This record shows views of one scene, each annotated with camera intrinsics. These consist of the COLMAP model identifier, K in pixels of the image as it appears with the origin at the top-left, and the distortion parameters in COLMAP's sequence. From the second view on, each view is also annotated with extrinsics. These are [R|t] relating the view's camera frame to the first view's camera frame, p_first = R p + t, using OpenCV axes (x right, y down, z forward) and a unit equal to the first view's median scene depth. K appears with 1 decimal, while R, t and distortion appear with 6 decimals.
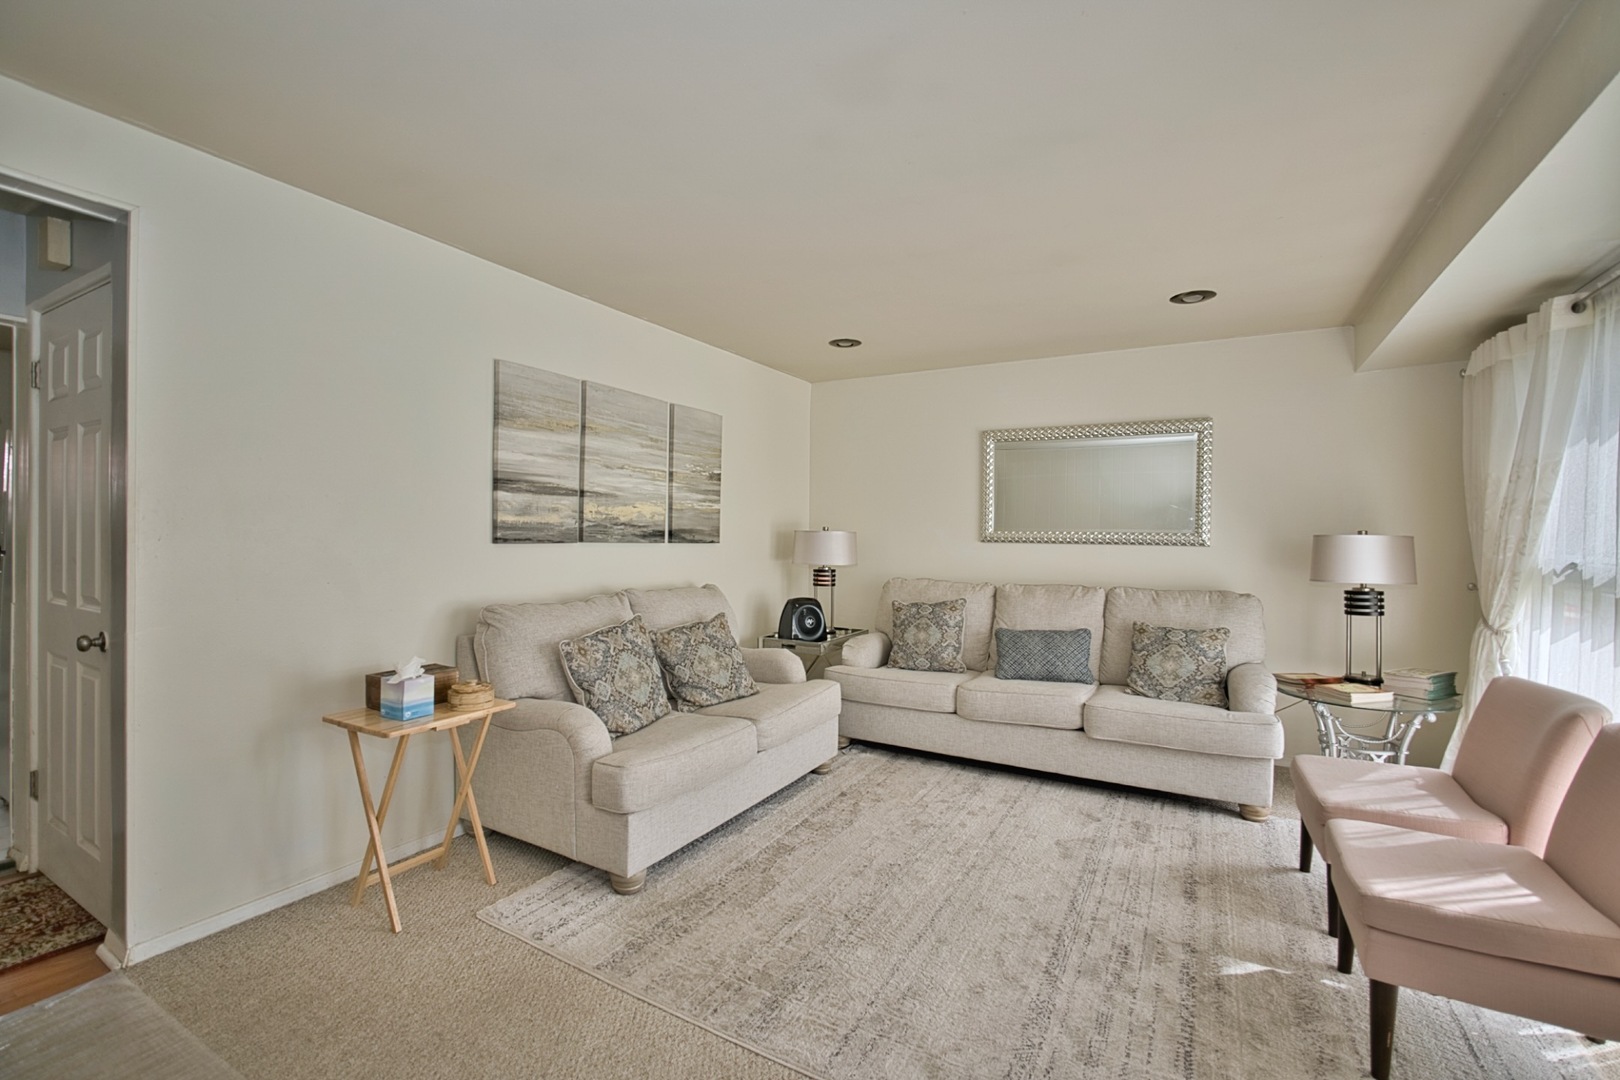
lens RADIAL K [[704.6, 0, 807.8], [0, 704.6, 536.4], [0, 0, 1]] dist [-0.024162, 0.006686]
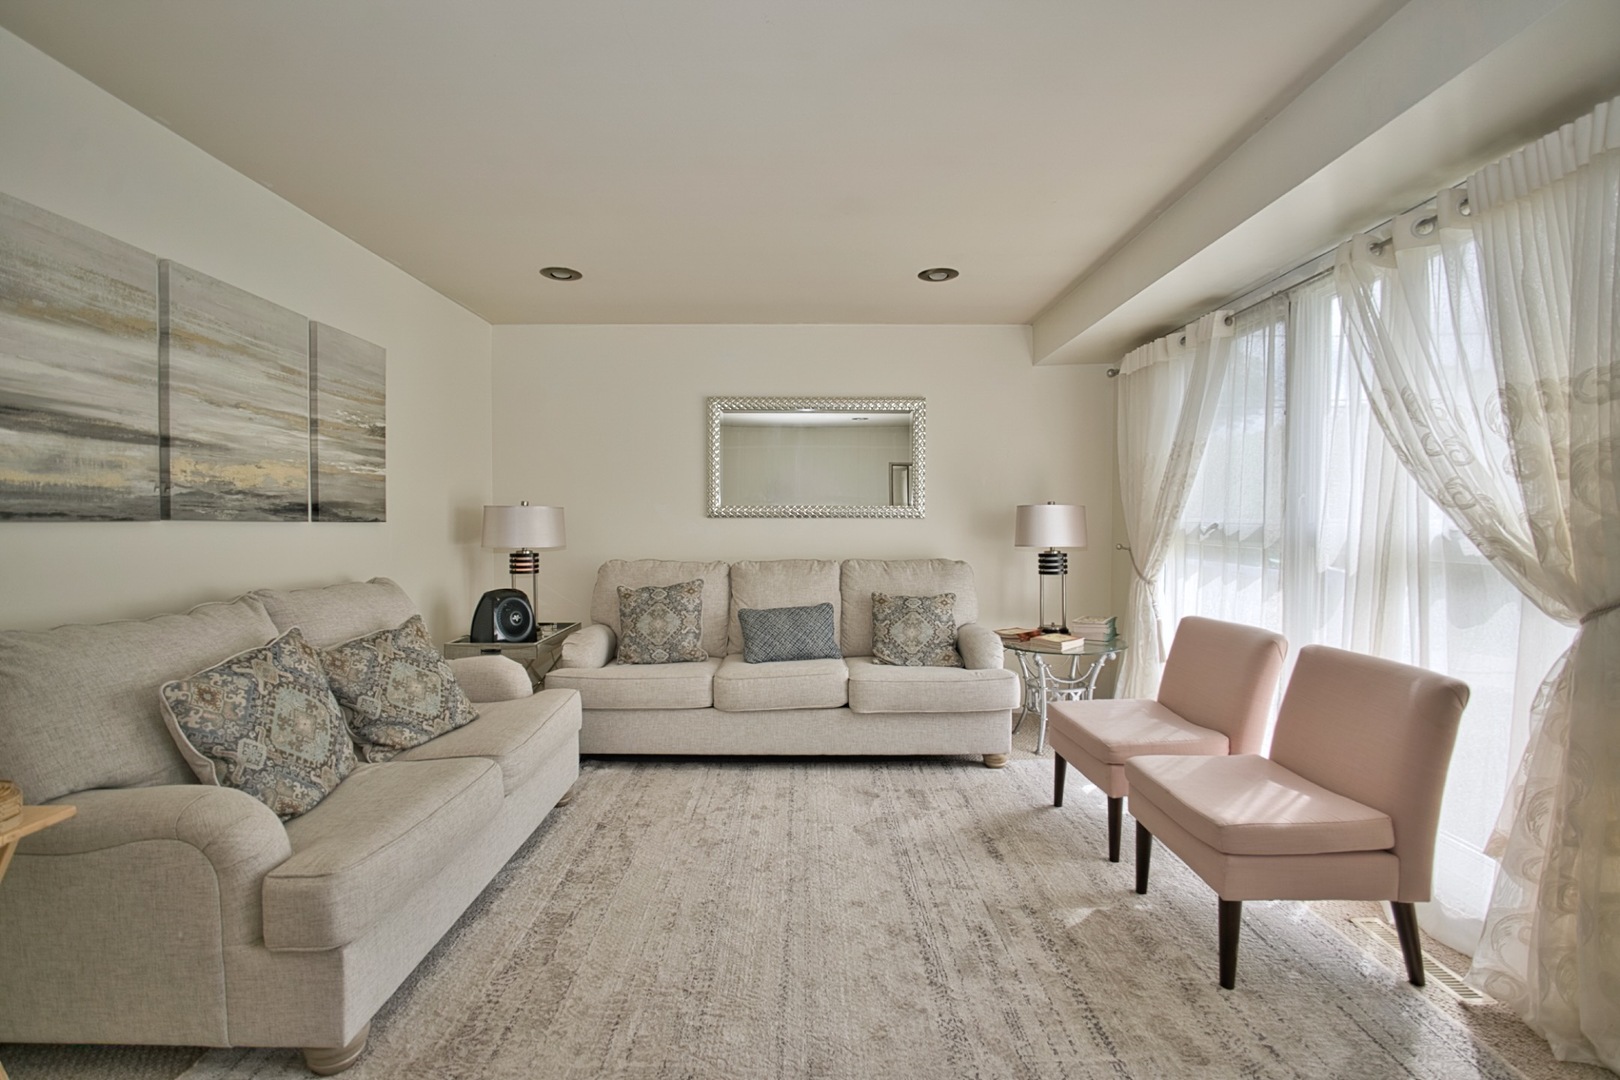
lens RADIAL K [[704.6, 0, 809.1], [0, 704.6, 537.0], [0, 0, 1]] dist [-0.024162, 0.006686]
pose [[0.866159, -0.023918, 0.499196, -0.150409], [0.011942, 0.999559, 0.027171, 0.014986], [-0.499626, -0.017573, 0.866063, 0.202561]]
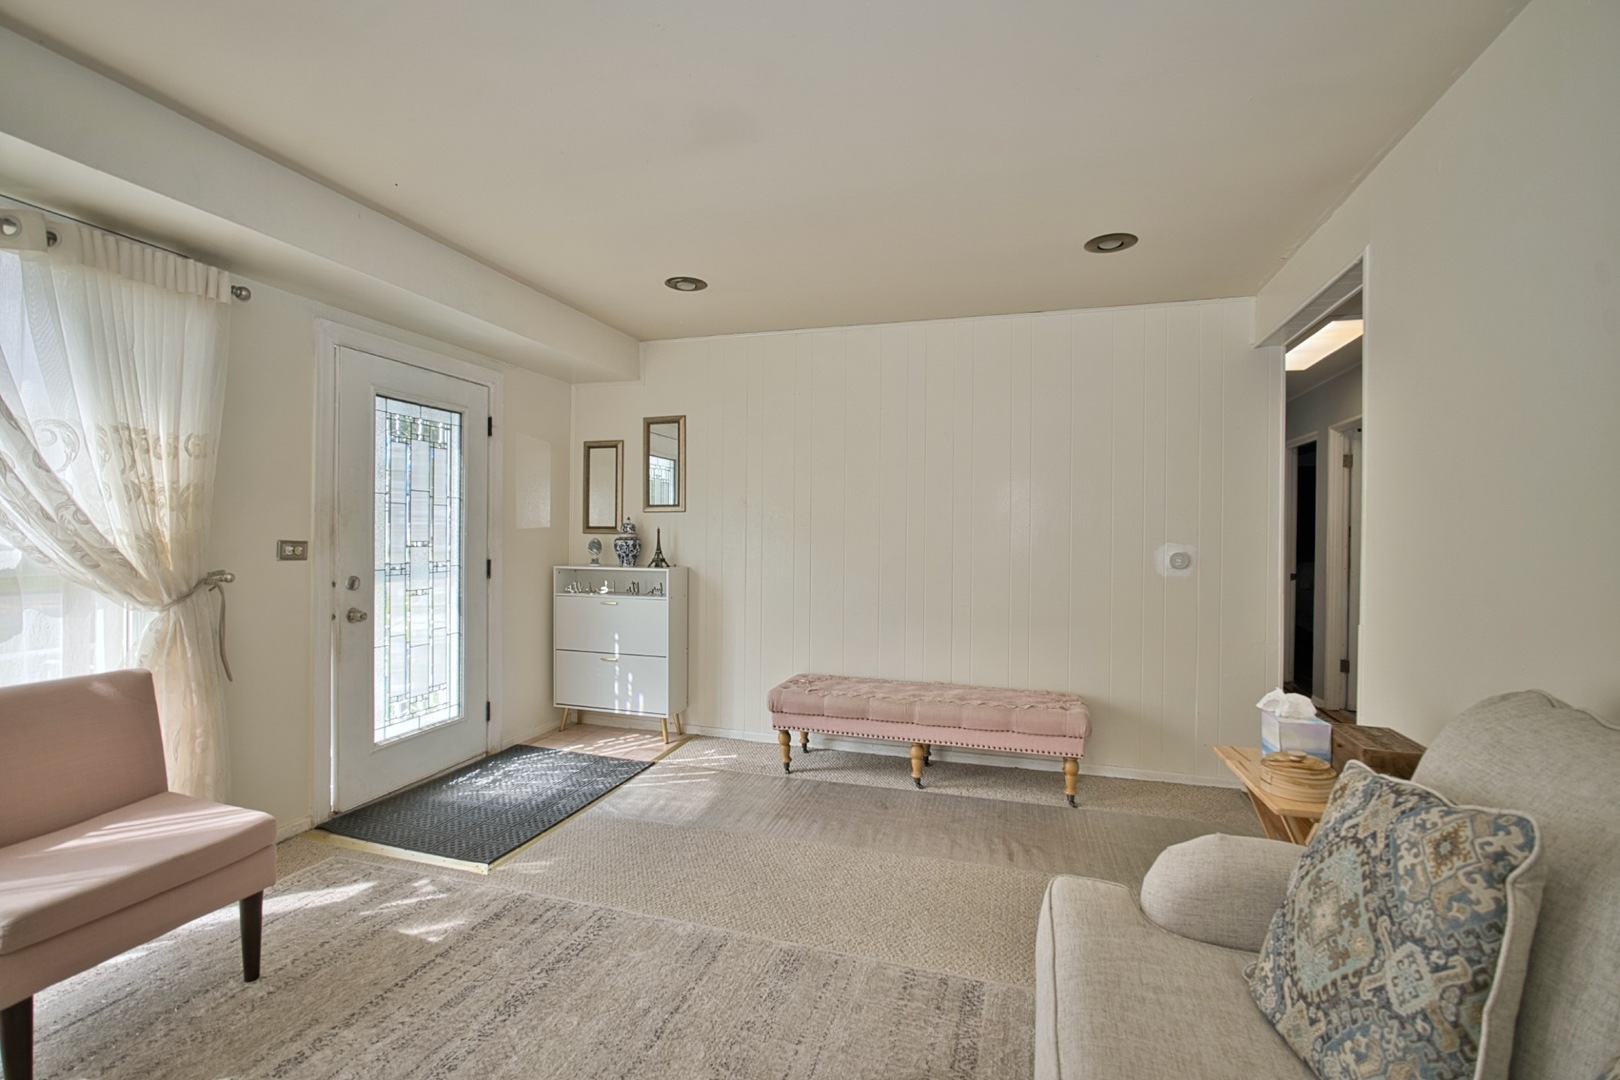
lens RADIAL K [[704.6, 0, 809.4], [0, 704.6, 530.5], [0, 0, 1]] dist [-0.024162, 0.006686]
pose [[-0.976266, -0.023592, -0.215288, 0.094991], [-0.023065, 0.999722, -0.004963, 0.006842], [0.215345, 0.000120, -0.976538, 1.227863]]
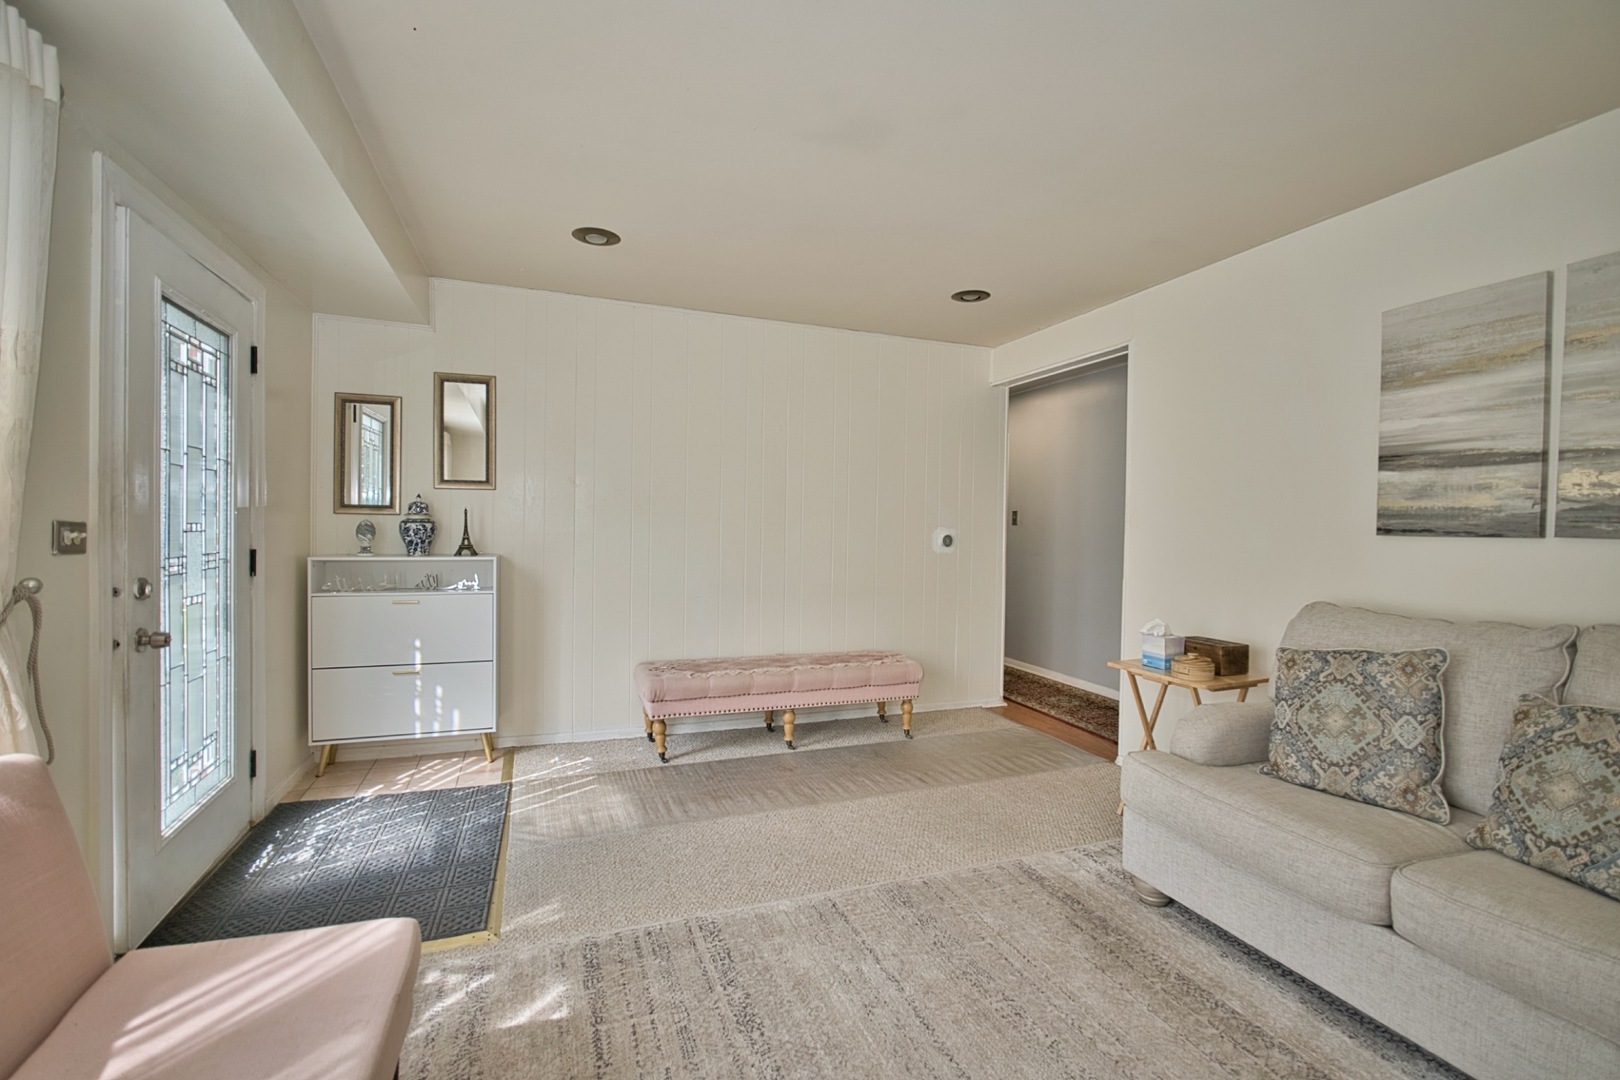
lens RADIAL K [[704.6, 0, 811.1], [0, 704.6, 532.0], [0, 0, 1]] dist [-0.024162, 0.006686]
pose [[-0.639094, -0.015846, -0.768966, 0.598434], [-0.027362, 0.999623, 0.002141, 0.022383], [0.768642, 0.022408, -0.639287, 0.982855]]
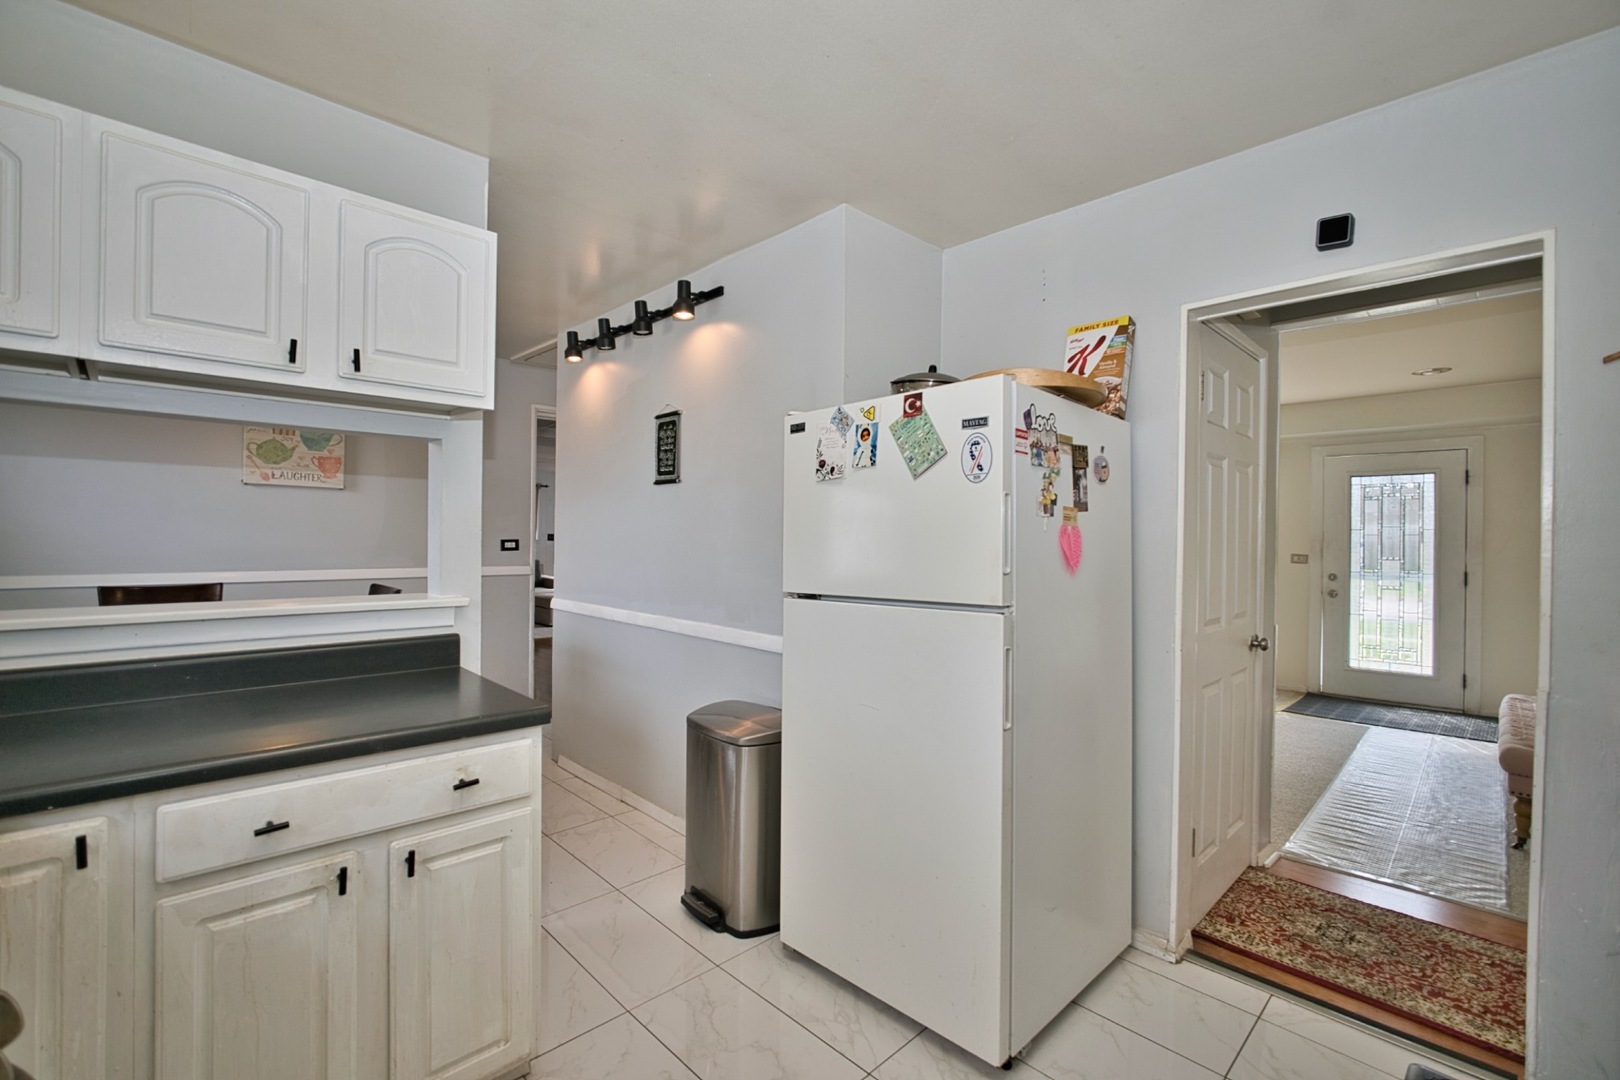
lens RADIAL K [[704.6, 0, 812.3], [0, 704.6, 536.5], [0, 0, 1]] dist [-0.024162, 0.006686]
pose [[0.275556, -0.017303, 0.961129, -1.689785], [-0.001599, 0.999828, 0.018458, -0.052242], [-0.961284, -0.006623, 0.275481, 0.973673]]
